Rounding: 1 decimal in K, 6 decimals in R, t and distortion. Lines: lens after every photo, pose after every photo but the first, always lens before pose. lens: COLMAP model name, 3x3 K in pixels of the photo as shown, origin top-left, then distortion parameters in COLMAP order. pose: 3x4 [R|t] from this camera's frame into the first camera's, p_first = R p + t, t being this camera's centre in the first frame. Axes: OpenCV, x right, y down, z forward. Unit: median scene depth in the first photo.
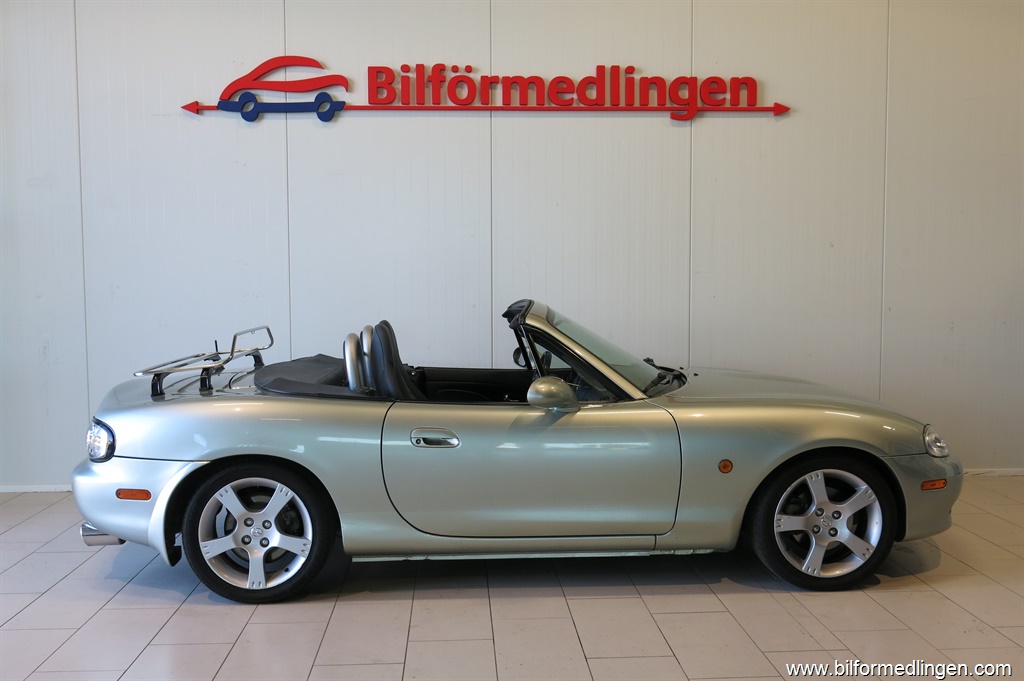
lens RADIAL K [[976.6, 0, 512.0], [0, 976.6, 340.5], [0, 0, 1]] dist [-0.005655, -0.008838]
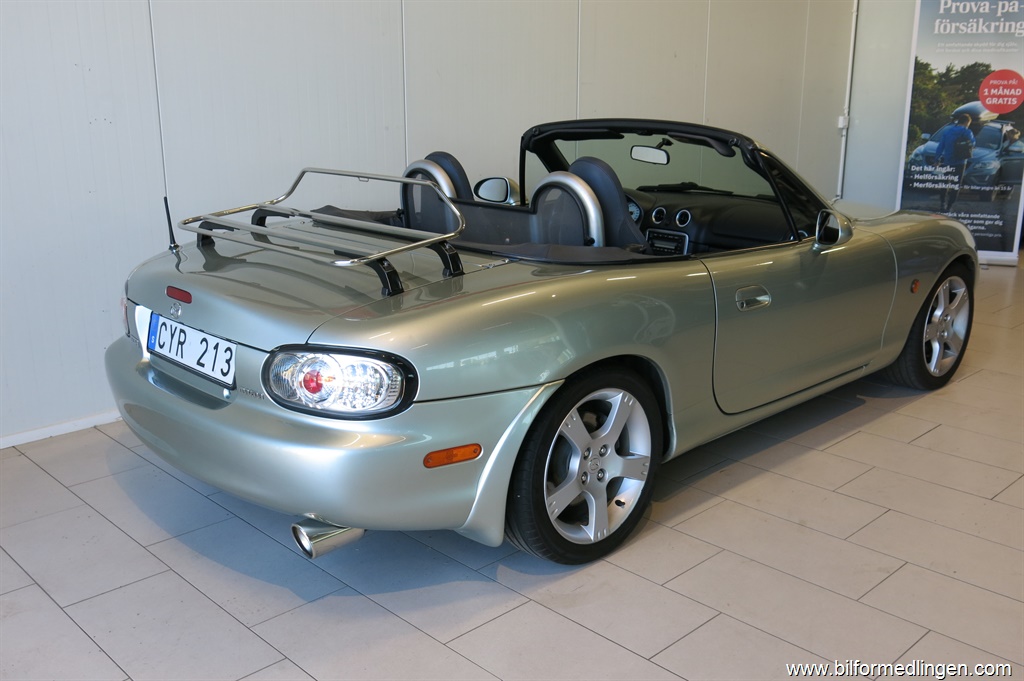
lens RADIAL K [[976.6, 0, 512.0], [0, 976.6, 340.5], [0, 0, 1]] dist [-0.005655, -0.008838]
pose [[0.755155, -0.165693, 0.634261, -0.059875], [0.042341, 0.977838, 0.205036, -0.003166], [-0.654177, -0.127979, 0.745435, 0.042222]]
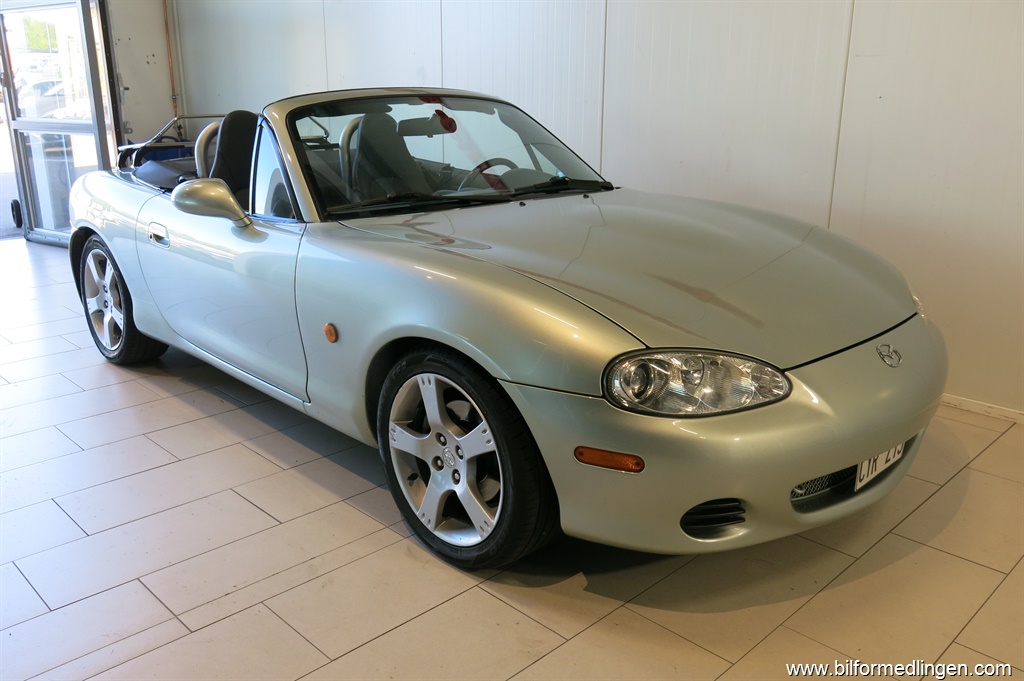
lens RADIAL K [[853.8, 0, 512.0], [0, 853.8, 340.5], [0, 0, 1]] dist [0.006889, 0.004292]
pose [[0.662759, 0.220581, -0.715608, 0.059740], [-0.058137, 0.967903, 0.244506, -0.001646], [0.746572, -0.120446, 0.654311, 0.056947]]
